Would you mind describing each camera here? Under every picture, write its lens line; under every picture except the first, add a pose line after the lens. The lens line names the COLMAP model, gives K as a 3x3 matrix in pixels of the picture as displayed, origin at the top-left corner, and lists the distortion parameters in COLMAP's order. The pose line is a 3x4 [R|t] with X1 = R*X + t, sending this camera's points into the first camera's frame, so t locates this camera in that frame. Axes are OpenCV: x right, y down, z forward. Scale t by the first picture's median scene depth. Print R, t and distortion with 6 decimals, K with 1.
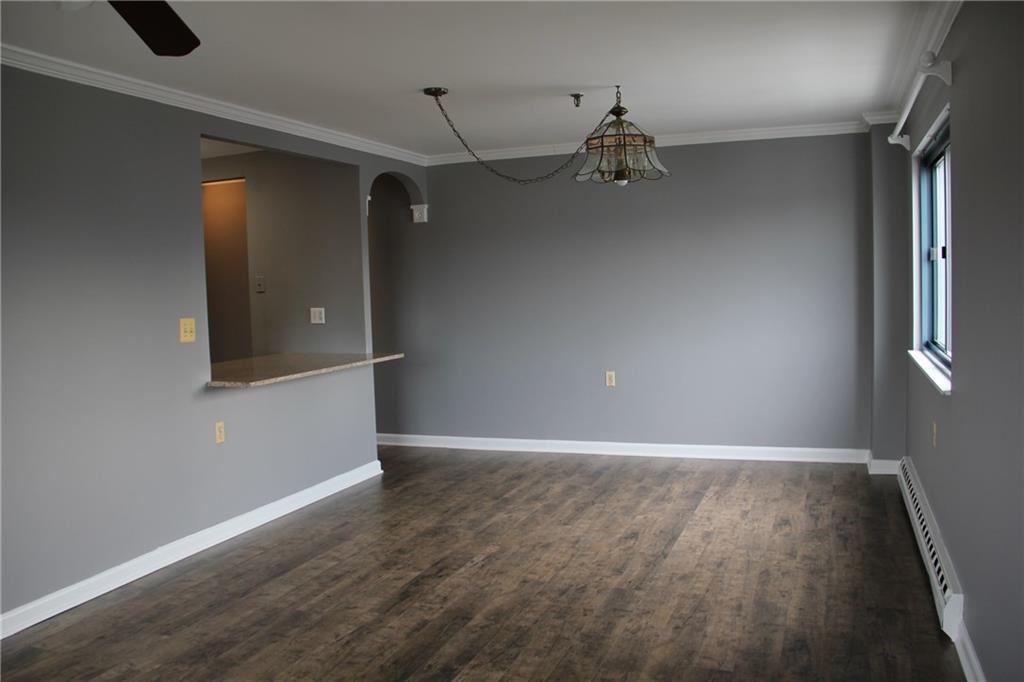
lens RADIAL K [[847.9, 0, 513.1], [0, 847.9, 337.0], [0, 0, 1]] dist [-0.173362, 0.120558]
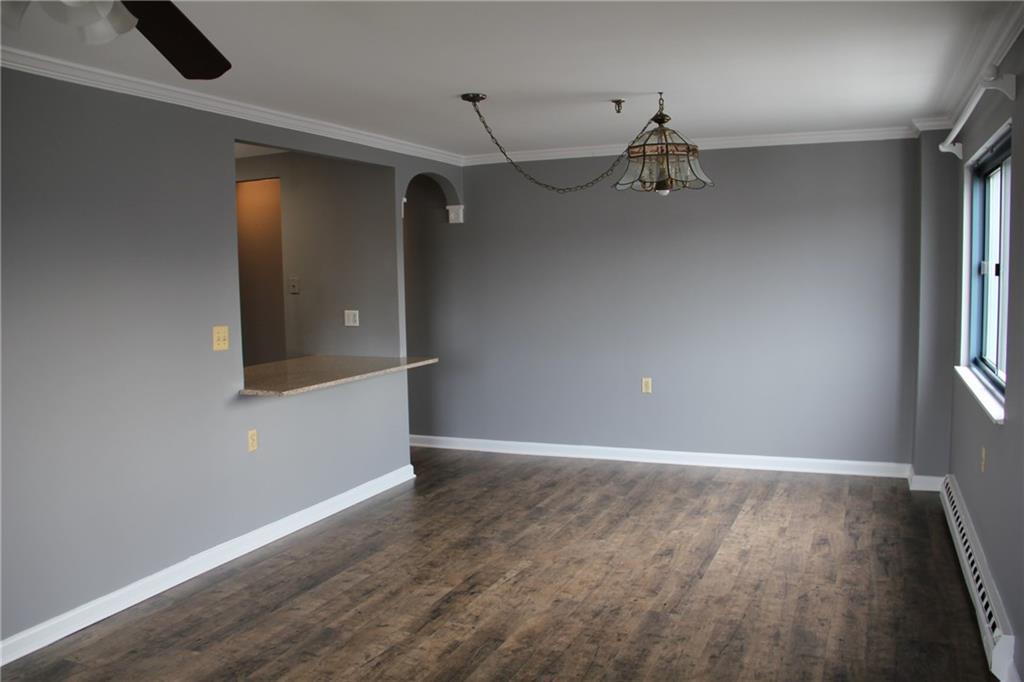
lens RADIAL K [[847.9, 0, 510.2], [0, 847.9, 344.3], [0, 0, 1]] dist [-0.173362, 0.120558]
pose [[0.999004, 0.014694, -0.042129, -0.004590], [-0.013746, 0.999648, 0.022690, -0.027755], [0.042447, -0.022088, 0.998855, 0.018949]]
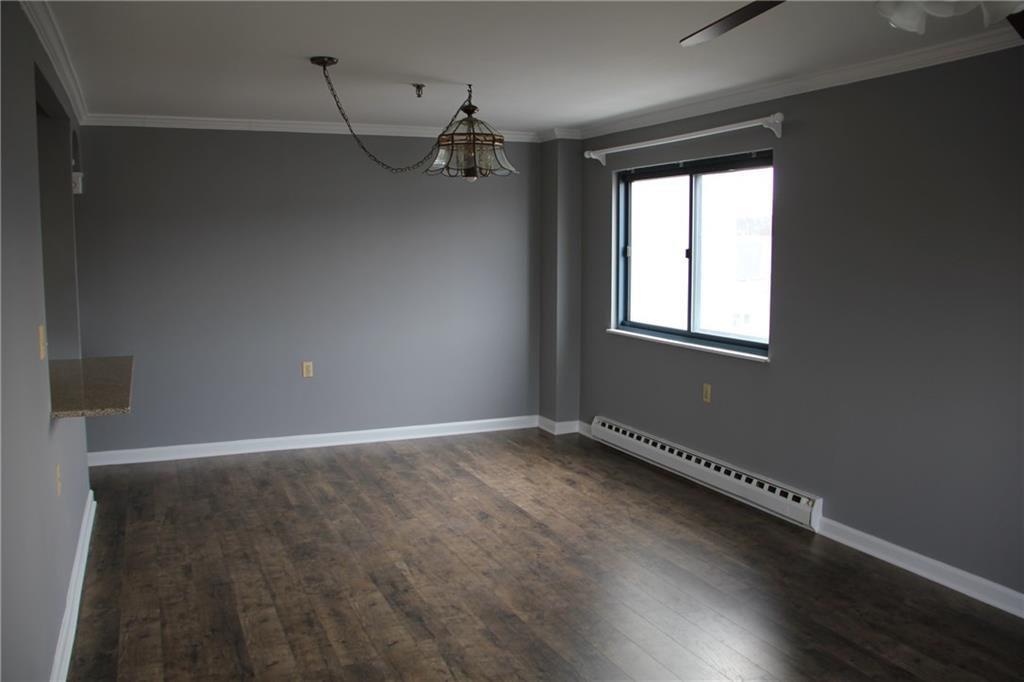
lens RADIAL K [[847.9, 0, 519.2], [0, 847.9, 331.8], [0, 0, 1]] dist [-0.173362, 0.120558]
pose [[0.710719, -0.040904, 0.702286, -0.576576], [0.025436, 0.999150, 0.032453, -0.027675], [-0.703016, -0.005201, 0.711155, 0.222535]]
